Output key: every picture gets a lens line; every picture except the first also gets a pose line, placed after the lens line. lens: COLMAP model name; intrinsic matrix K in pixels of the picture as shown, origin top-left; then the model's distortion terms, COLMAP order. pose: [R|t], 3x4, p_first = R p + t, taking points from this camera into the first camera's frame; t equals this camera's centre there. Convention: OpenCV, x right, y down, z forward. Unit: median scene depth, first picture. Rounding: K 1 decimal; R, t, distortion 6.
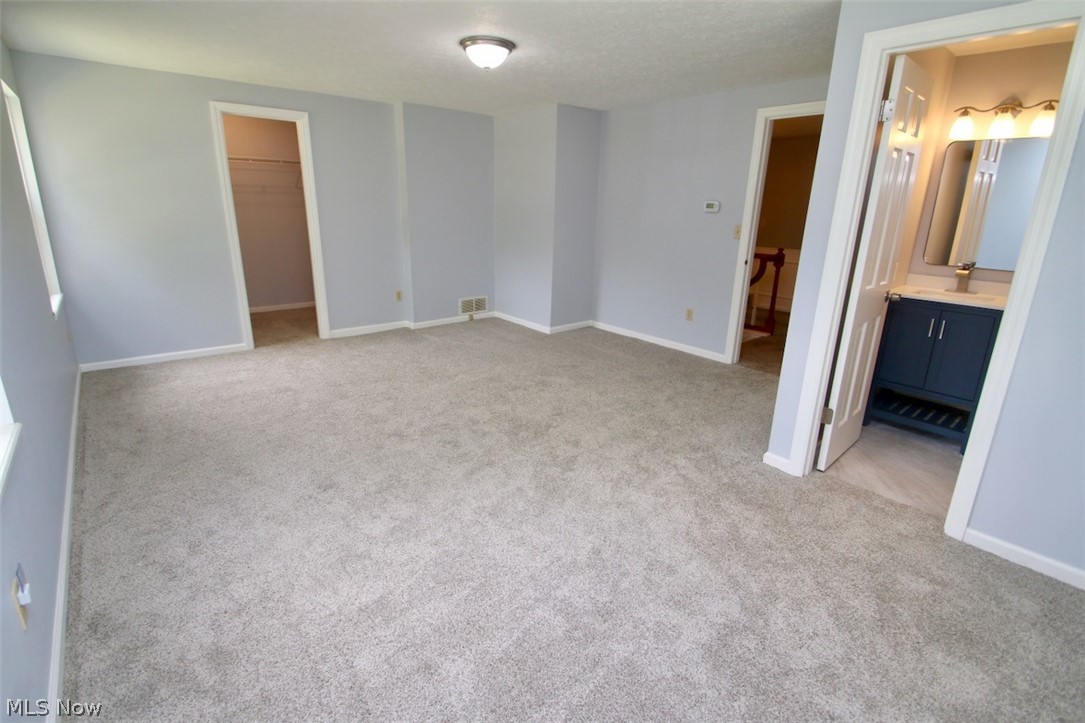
lens RADIAL K [[498.7, 0, 534.9], [0, 498.7, 342.8], [0, 0, 1]] dist [0.008804, -0.012372]
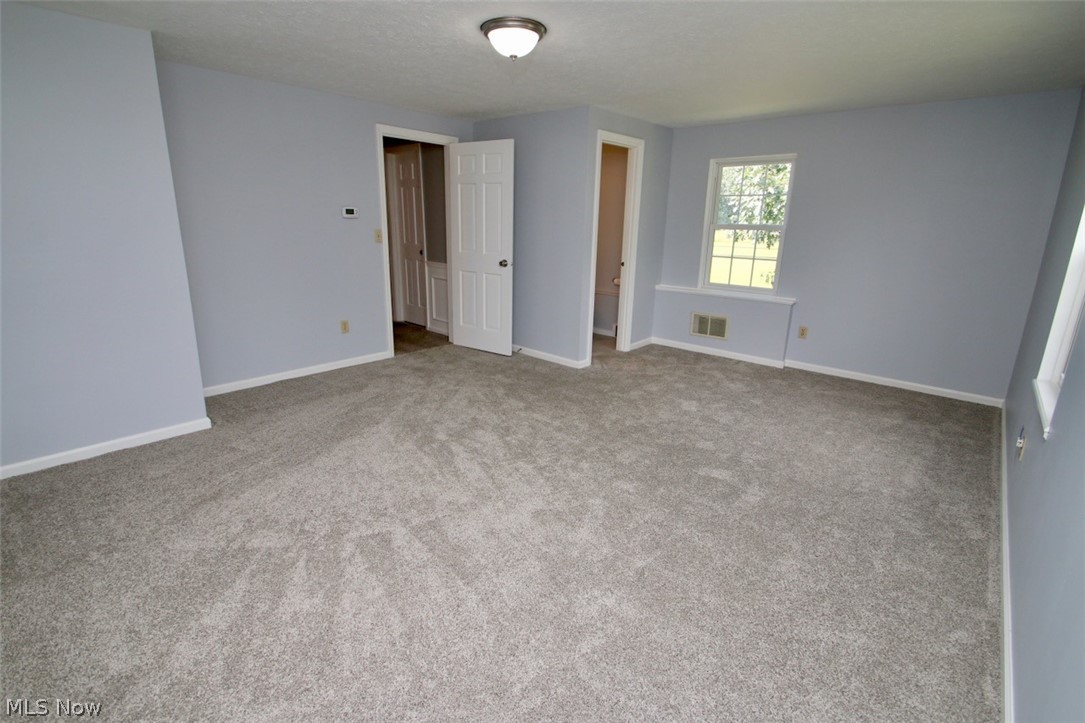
lens RADIAL K [[498.7, 0, 534.9], [0, 498.7, 342.8], [0, 0, 1]] dist [0.008804, -0.012372]
pose [[-0.148421, -0.264065, 0.953017, -0.705666], [0.248081, 0.922933, 0.294365, -0.235780], [-0.957302, 0.280116, -0.071473, 0.797502]]
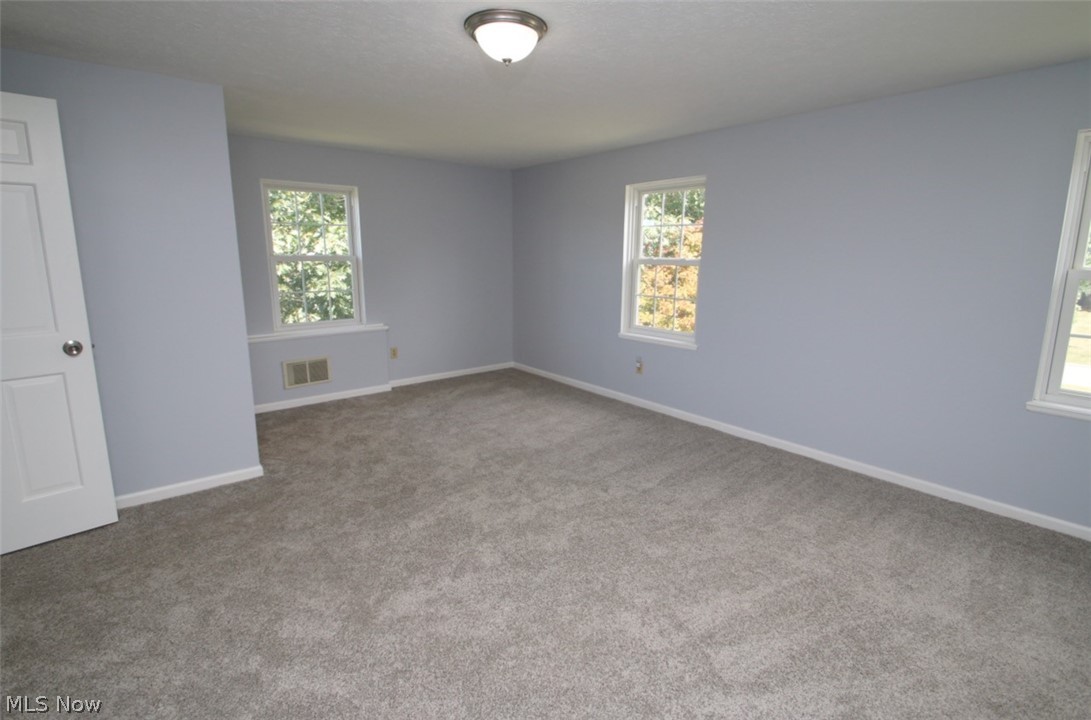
lens RADIAL K [[513.1, 0, 545.1], [0, 513.1, 342.9], [0, 0, 1]] dist [-0.001335, -0.000158]
pose [[-0.999633, -0.027001, 0.002024, -0.110850], [-0.023386, 0.898619, 0.438106, -0.350708], [-0.013648, 0.437898, -0.898921, 1.224546]]
